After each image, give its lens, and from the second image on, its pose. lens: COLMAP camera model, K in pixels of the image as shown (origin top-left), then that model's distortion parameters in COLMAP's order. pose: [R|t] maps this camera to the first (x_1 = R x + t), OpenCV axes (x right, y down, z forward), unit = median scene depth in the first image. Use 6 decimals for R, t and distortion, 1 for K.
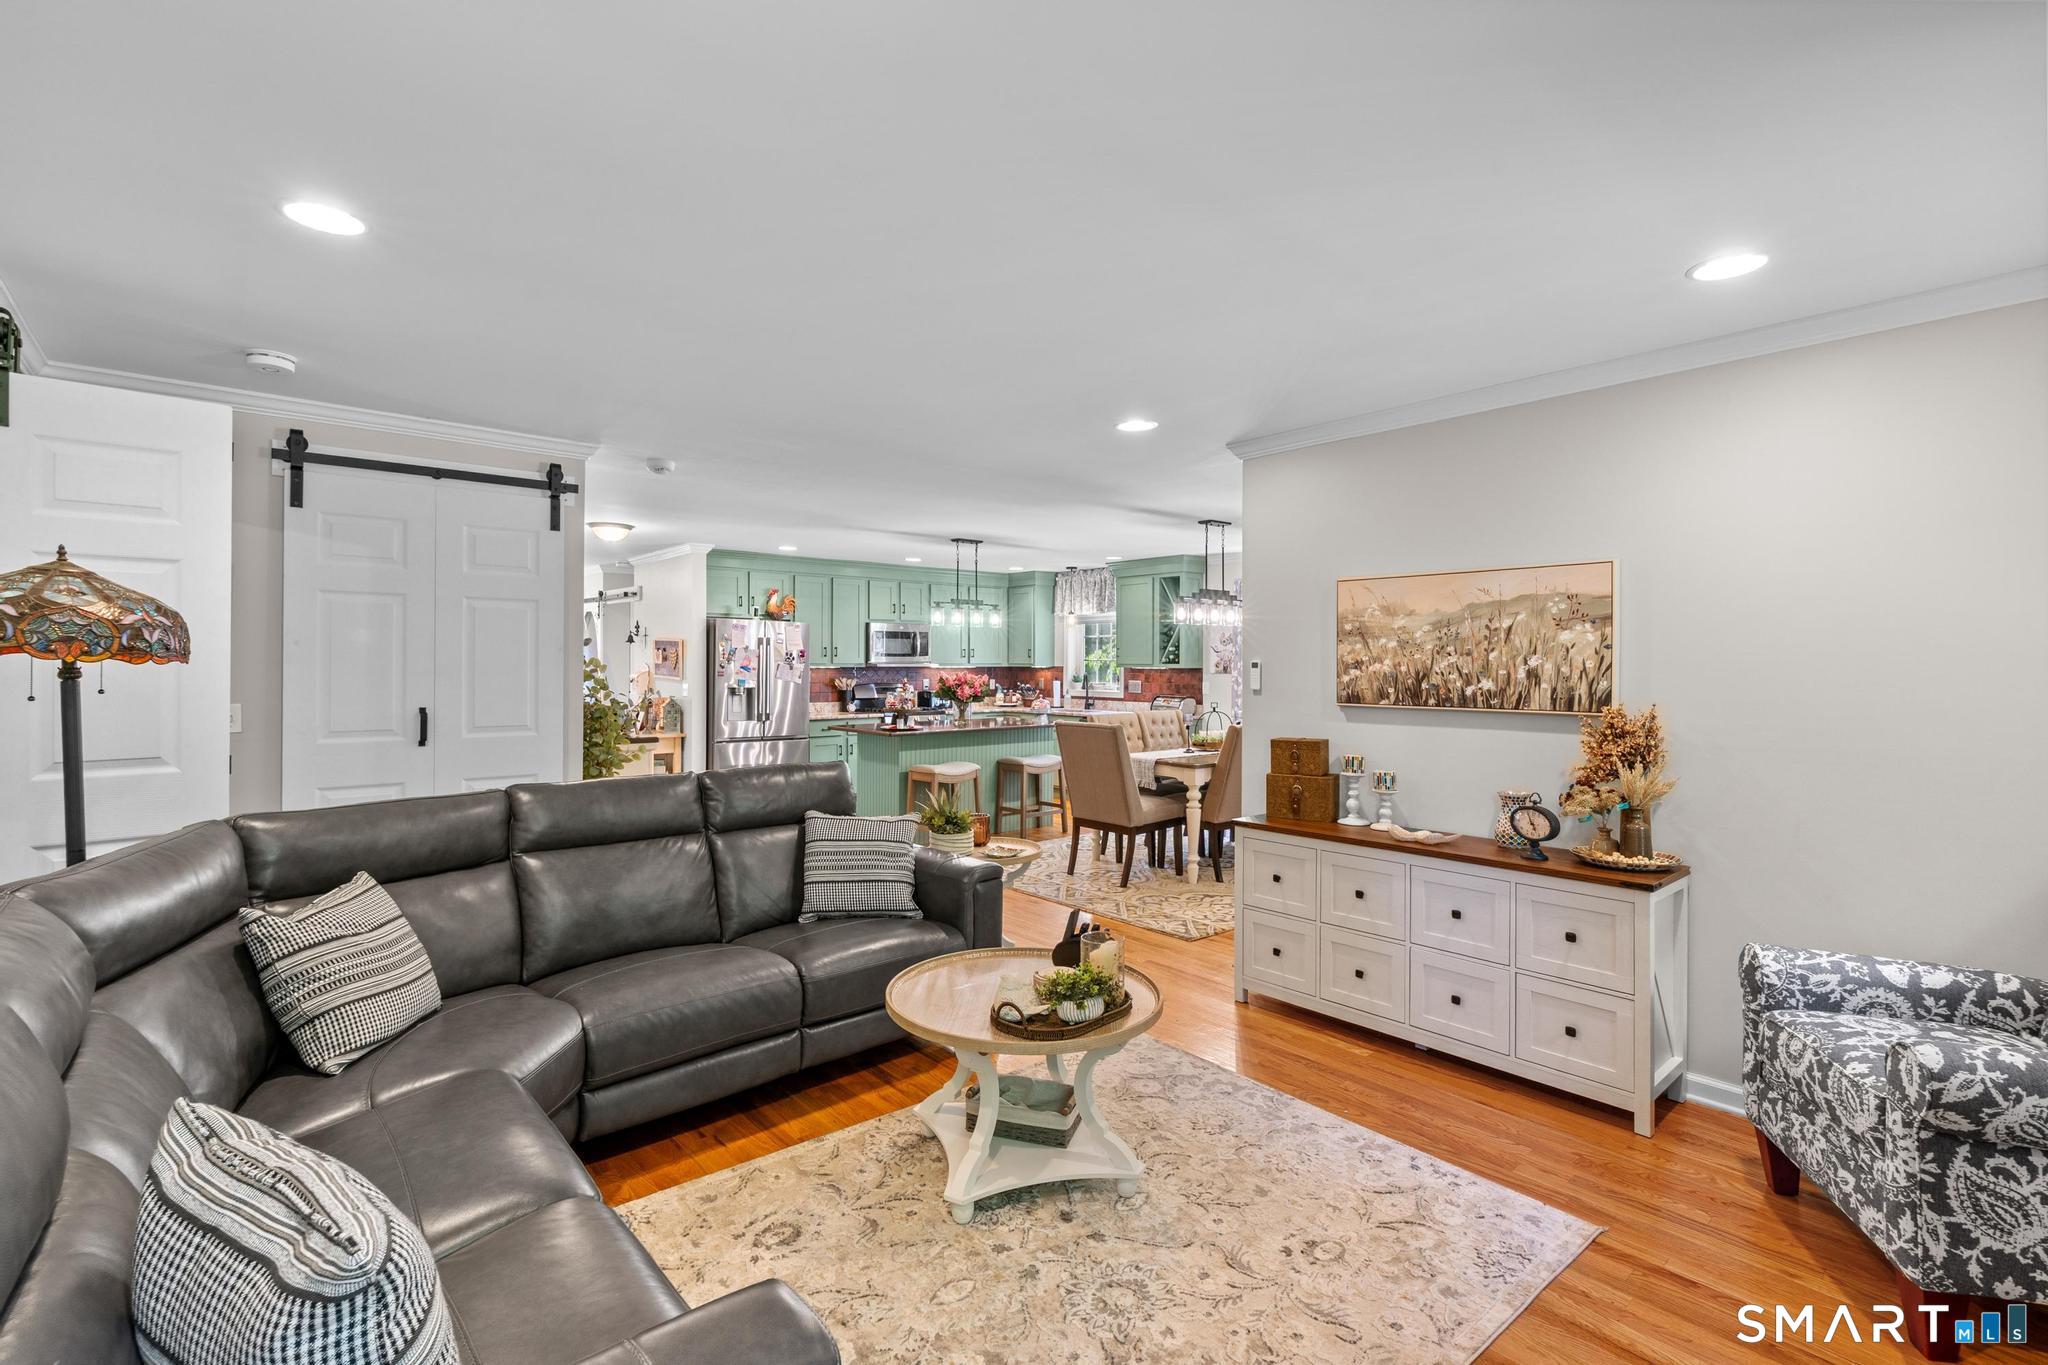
lens RADIAL K [[928.5, 0, 1012.3], [0, 928.5, 670.1], [0, 0, 1]] dist [-0.009654, 0.003141]
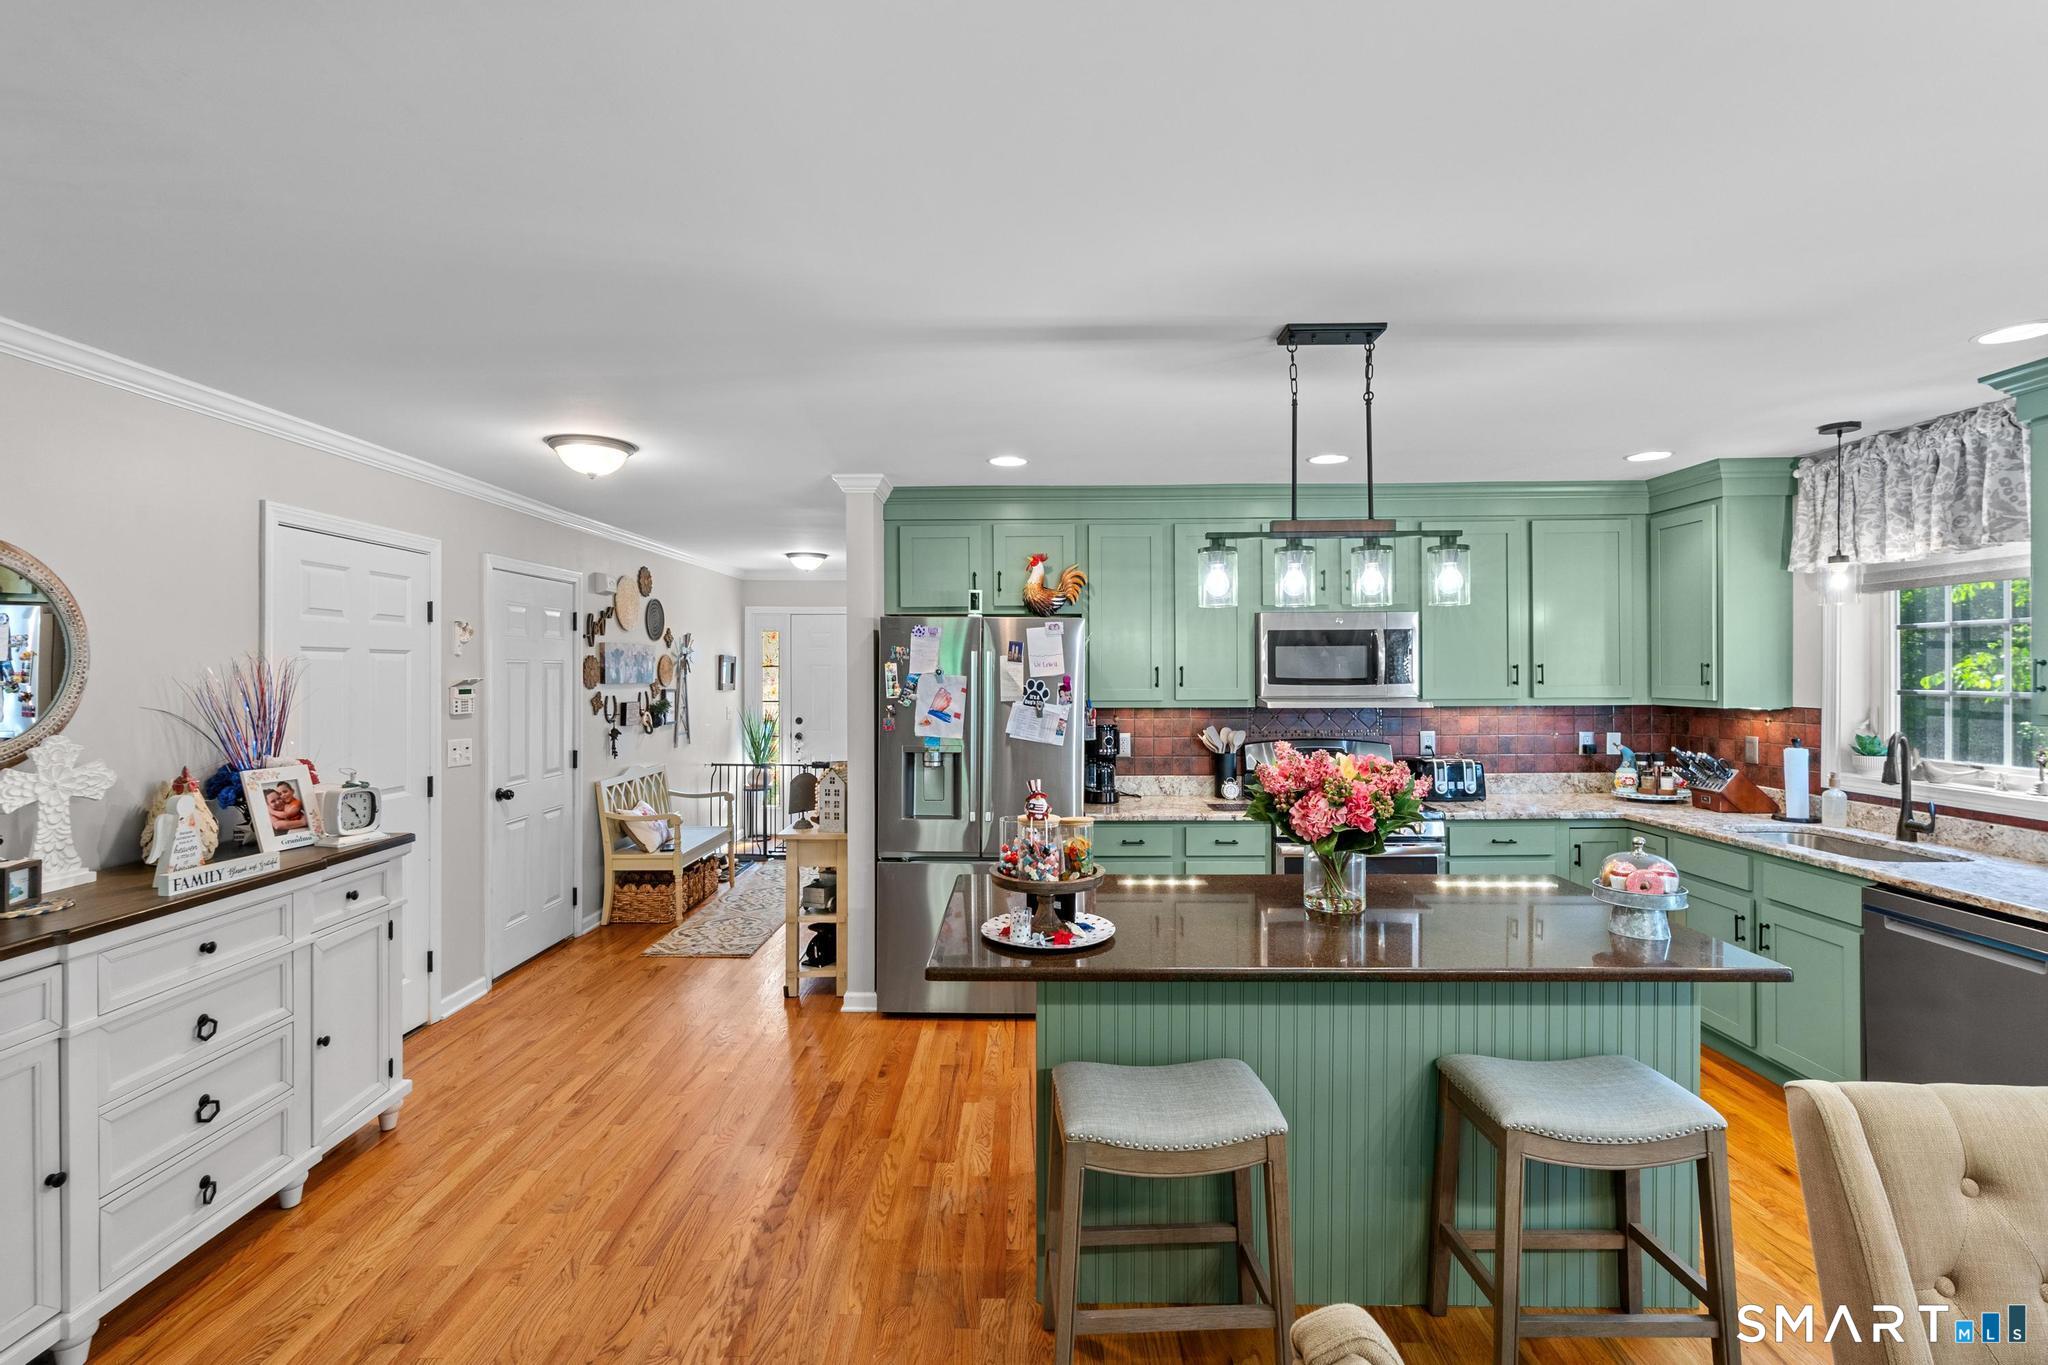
lens RADIAL K [[928.5, 0, 1012.2], [0, 928.5, 675.1], [0, 0, 1]] dist [-0.009654, 0.003141]
pose [[0.749316, -0.003790, -0.662201, 0.062089], [0.002328, 0.999993, -0.003089, -0.018572], [0.662208, 0.000773, 0.749320, 0.555042]]
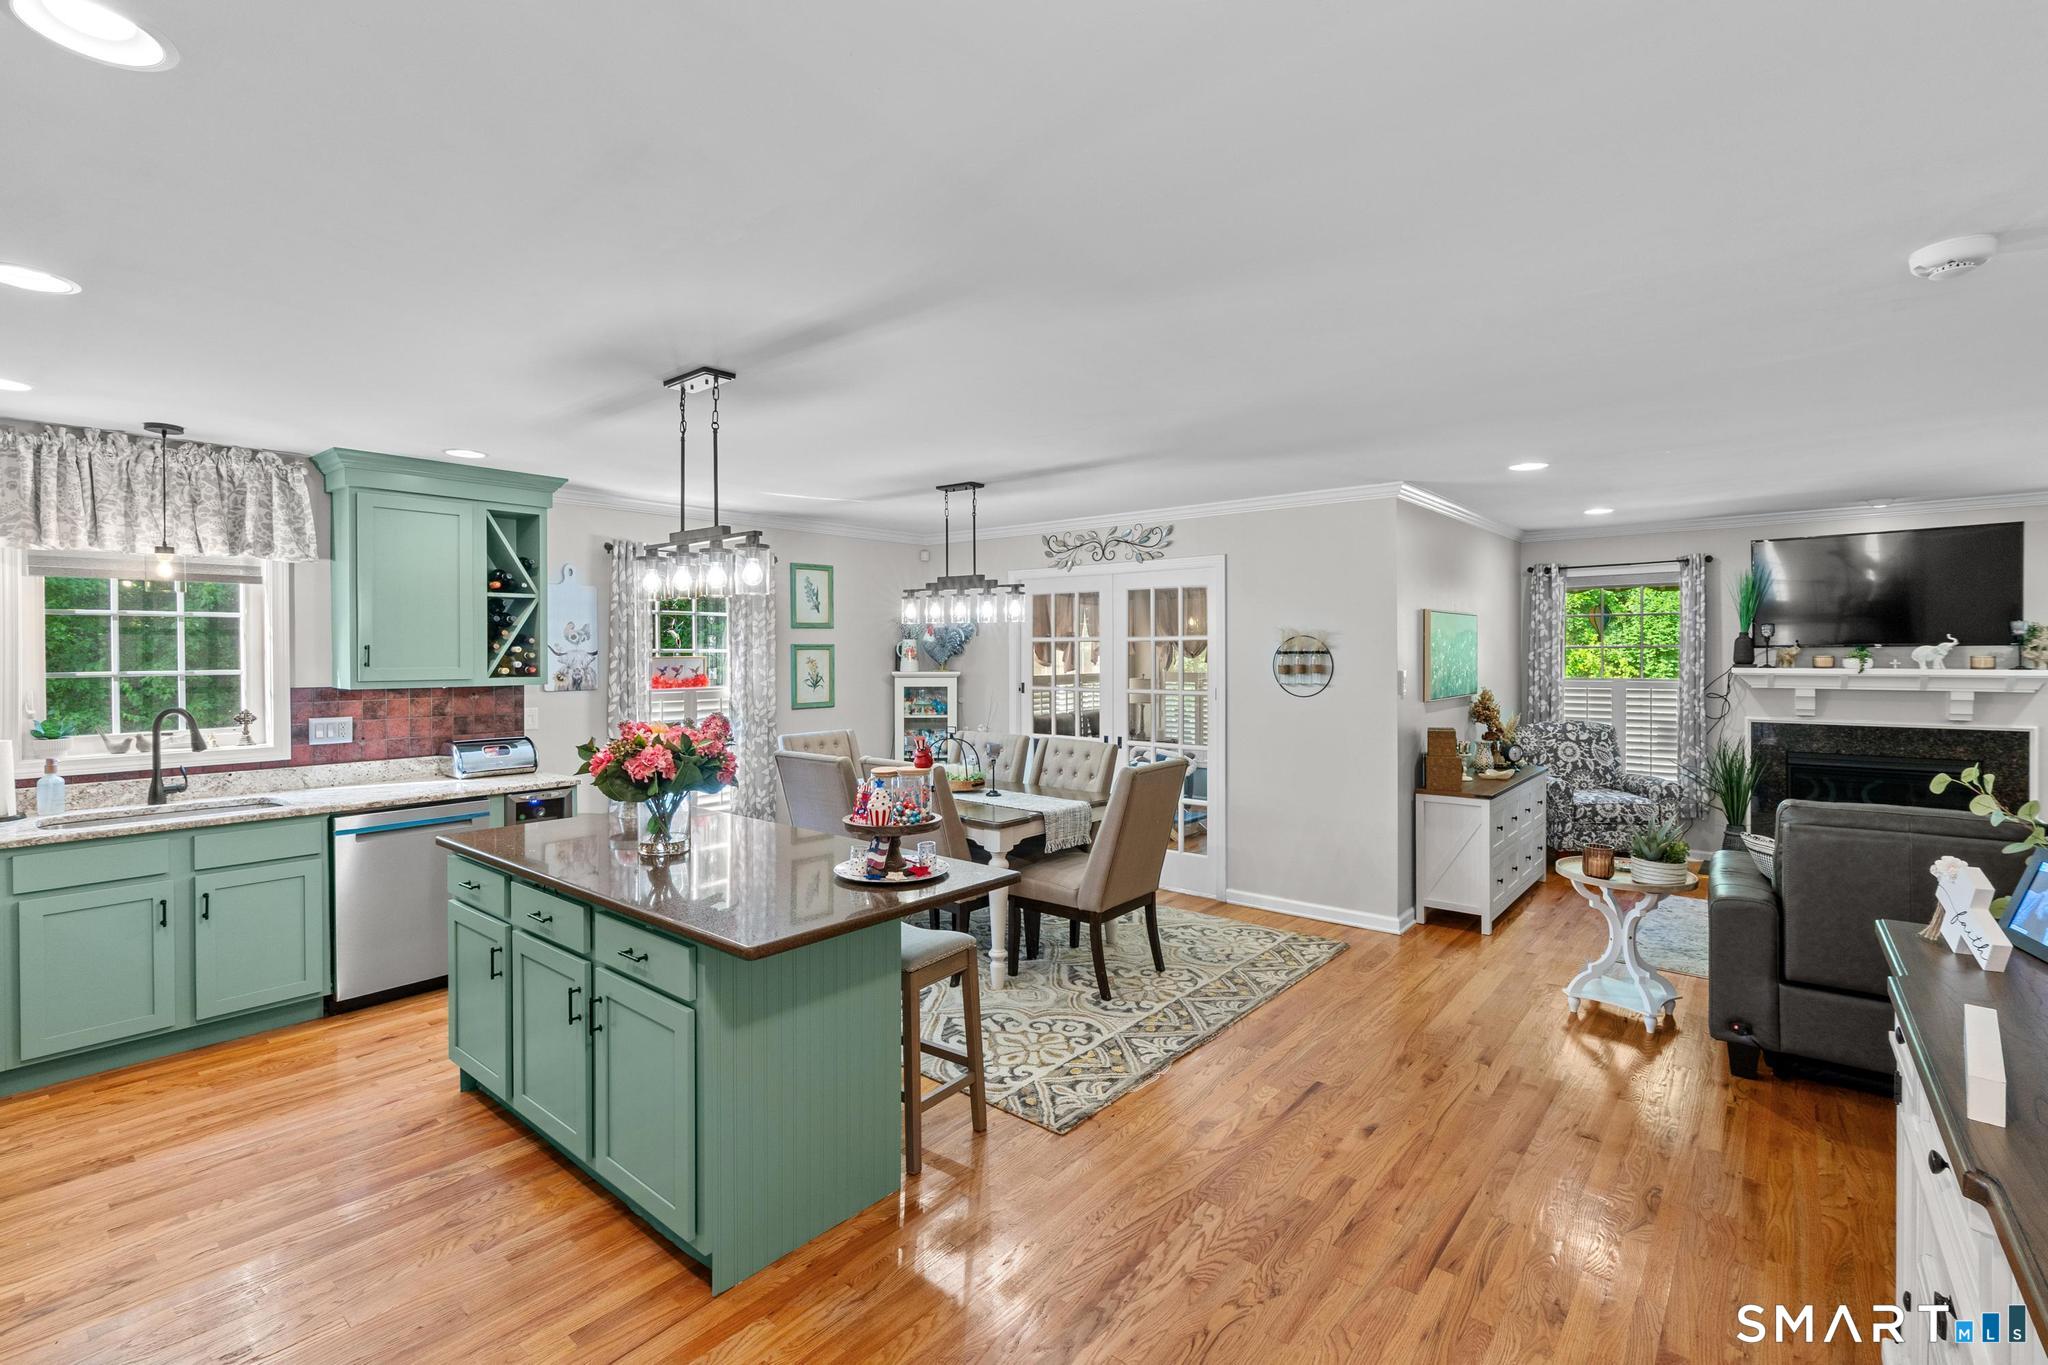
lens RADIAL K [[928.5, 0, 1018.4], [0, 928.5, 654.5], [0, 0, 1]] dist [-0.009654, 0.003141]
pose [[-0.166614, -0.007973, 0.985990, -0.366870], [0.009356, 0.999910, 0.009667, -0.020573], [-0.985978, 0.010835, -0.166524, 0.745729]]
